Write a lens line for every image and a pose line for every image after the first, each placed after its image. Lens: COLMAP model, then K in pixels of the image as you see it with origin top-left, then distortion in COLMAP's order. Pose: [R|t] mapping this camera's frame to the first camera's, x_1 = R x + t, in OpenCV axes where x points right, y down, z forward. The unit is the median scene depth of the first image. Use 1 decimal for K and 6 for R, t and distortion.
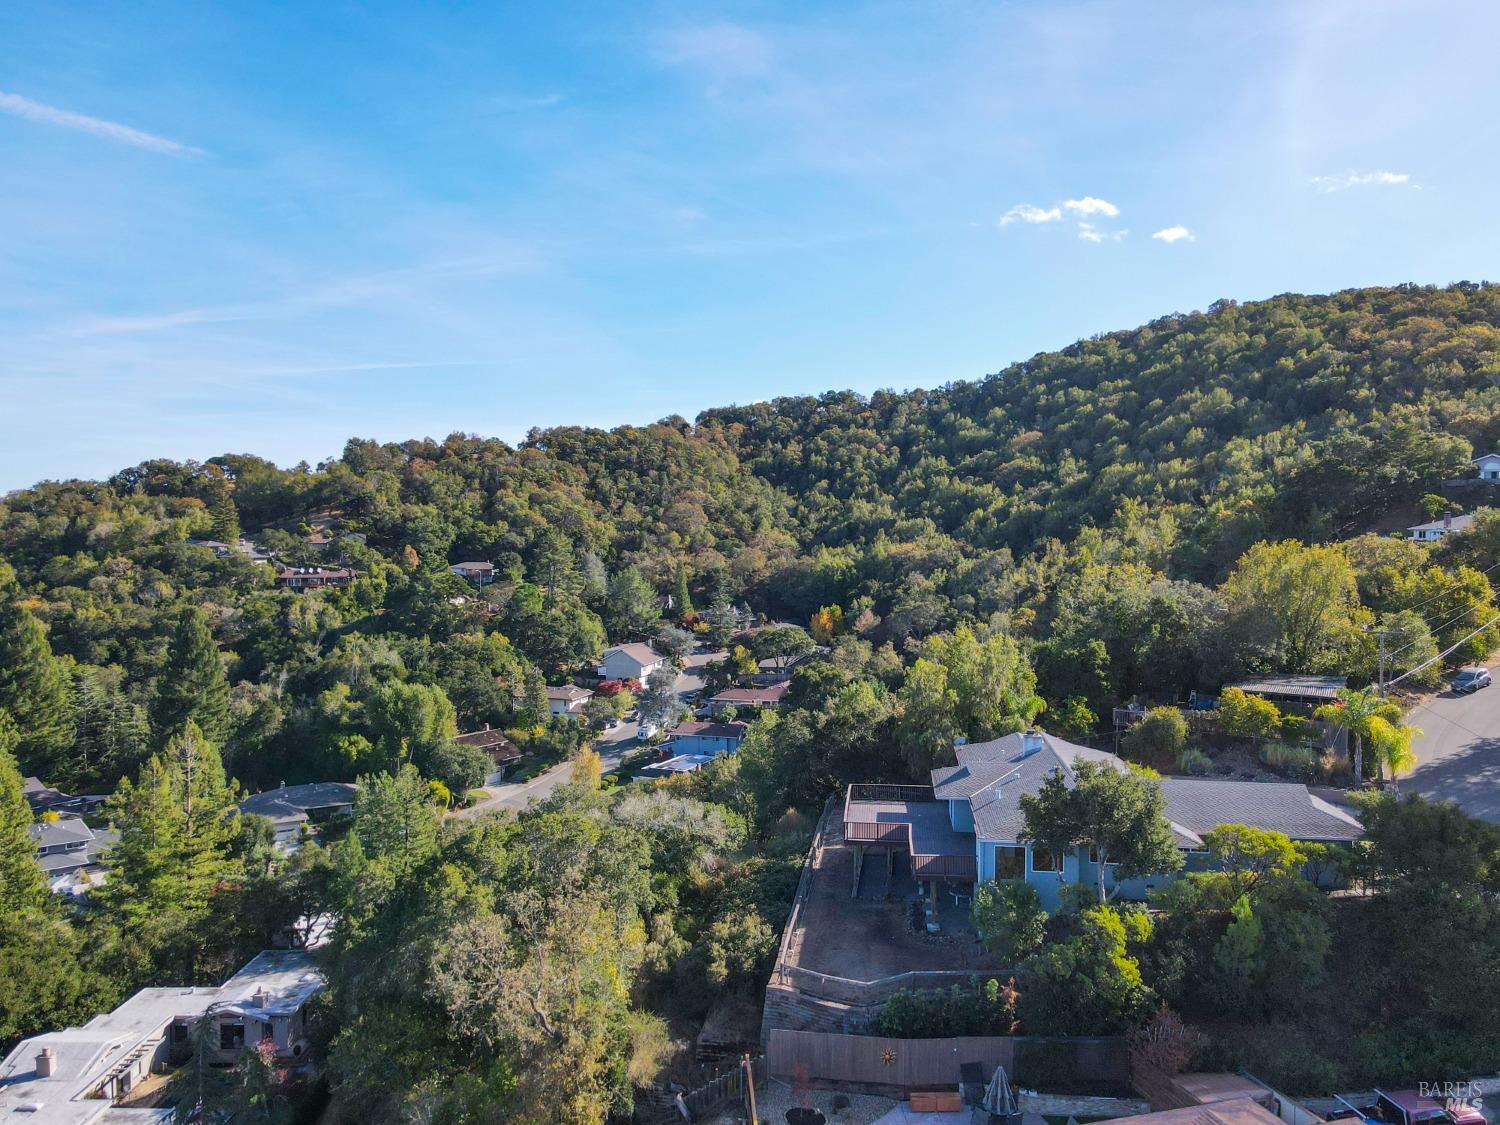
lens RADIAL K [[1119.5, 0, 750.0], [0, 1119.5, 562.5], [0, 0, 1]] dist [-0.002591, 0.022130]
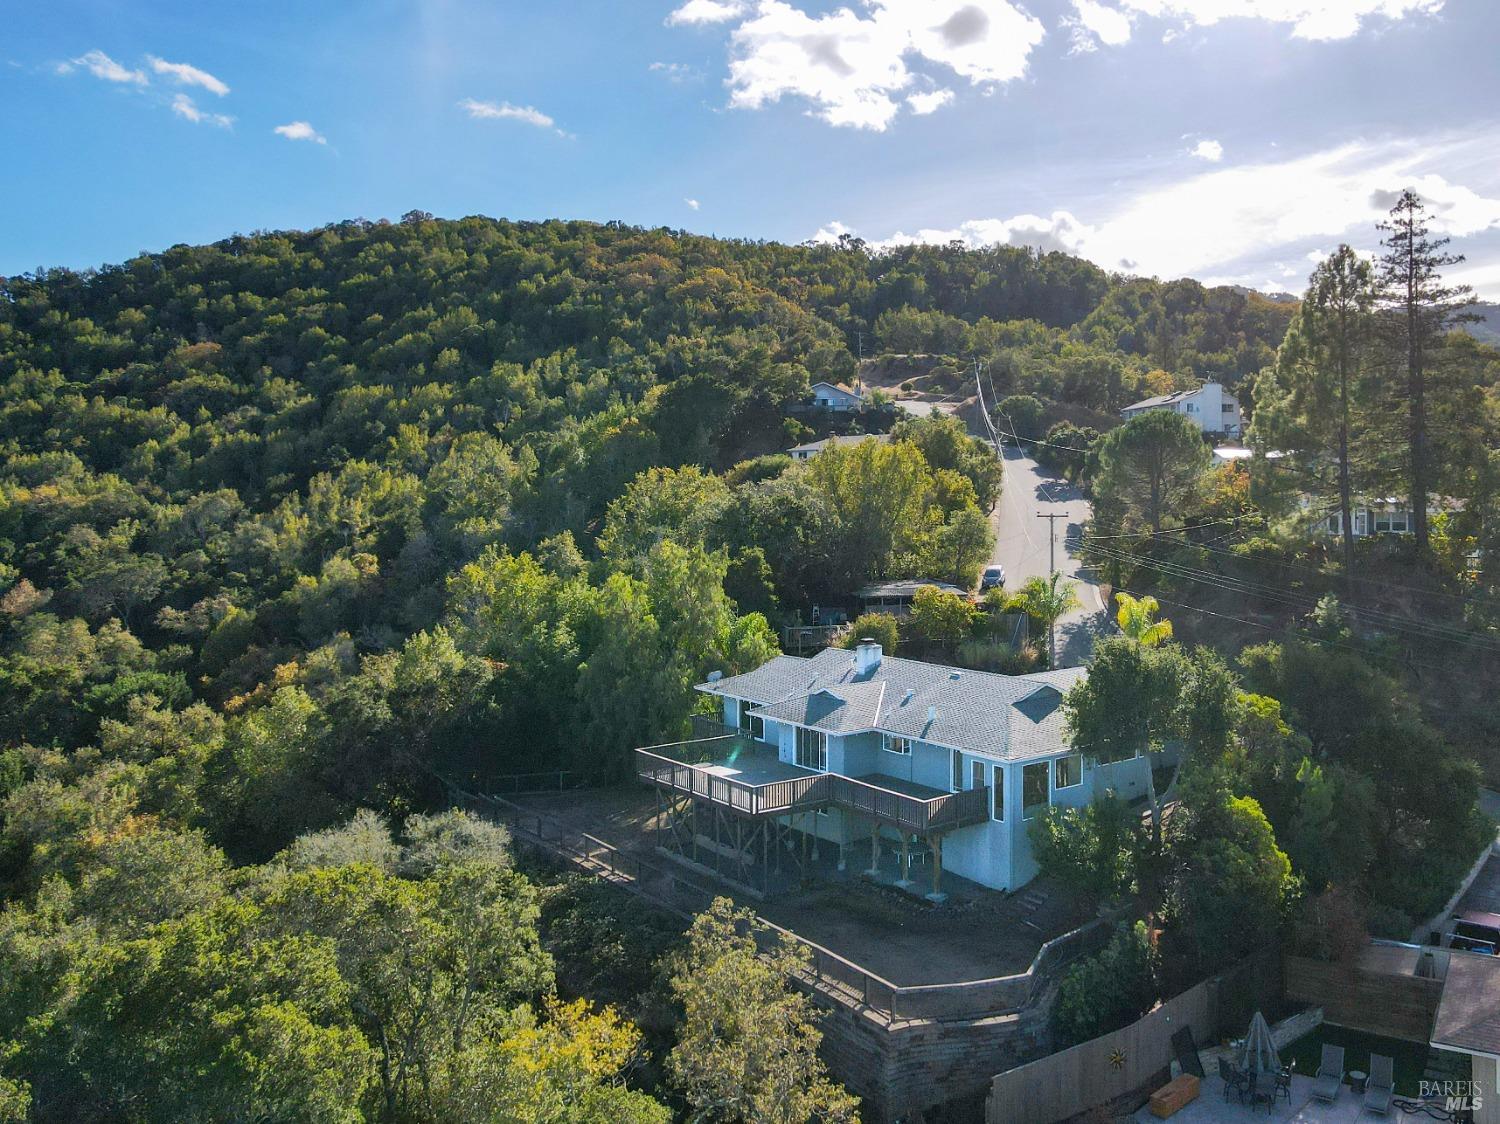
lens RADIAL K [[1300.8, 0, 750.0], [0, 1300.8, 507.4], [0, 0, 1]] dist [0.003529, 0.008979]
pose [[0.677232, -0.005118, 0.735752, -0.153418], [0.028537, 0.999406, -0.019316, 0.023096], [-0.735216, 0.034078, 0.676976, 0.140339]]
